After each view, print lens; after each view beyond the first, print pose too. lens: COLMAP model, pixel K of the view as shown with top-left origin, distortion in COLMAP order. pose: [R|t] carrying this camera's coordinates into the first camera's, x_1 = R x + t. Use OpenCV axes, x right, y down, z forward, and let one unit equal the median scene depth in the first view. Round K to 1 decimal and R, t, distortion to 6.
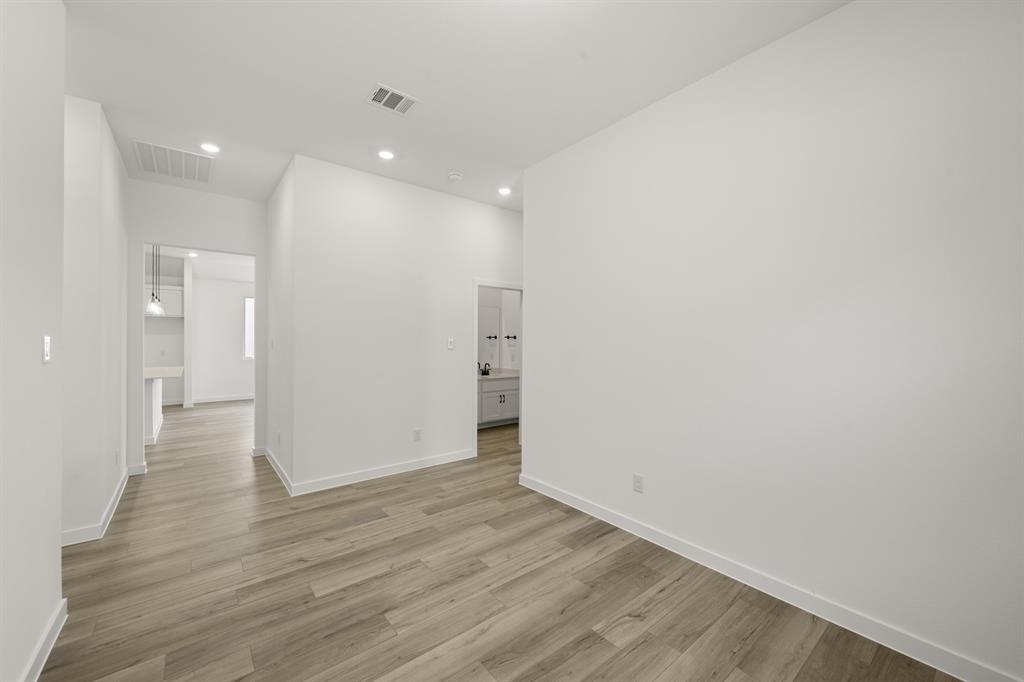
lens RADIAL K [[405.7, 0, 513.4], [0, 405.7, 340.2], [0, 0, 1]] dist [-0.000203, 0.000183]
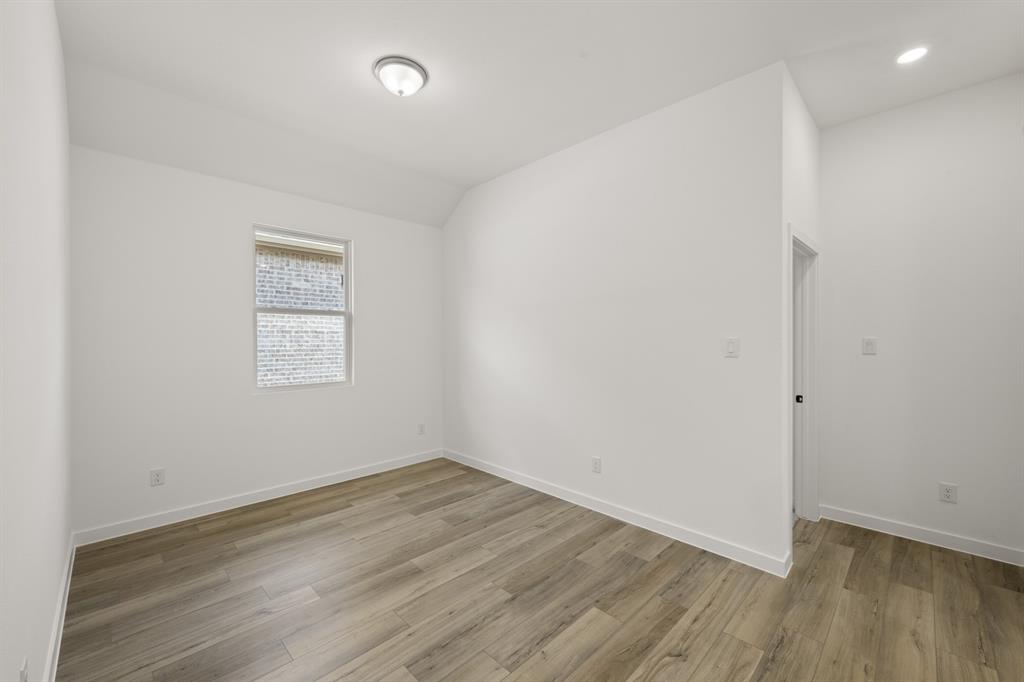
lens RADIAL K [[405.7, 0, 516.2], [0, 405.7, 340.2], [0, 0, 1]] dist [-0.000203, 0.000183]
pose [[-0.993300, 0.002100, -0.115545, -0.192219], [0.002147, 0.999998, -0.000286, -0.000318], [0.115544, -0.000533, -0.993302, 1.941300]]
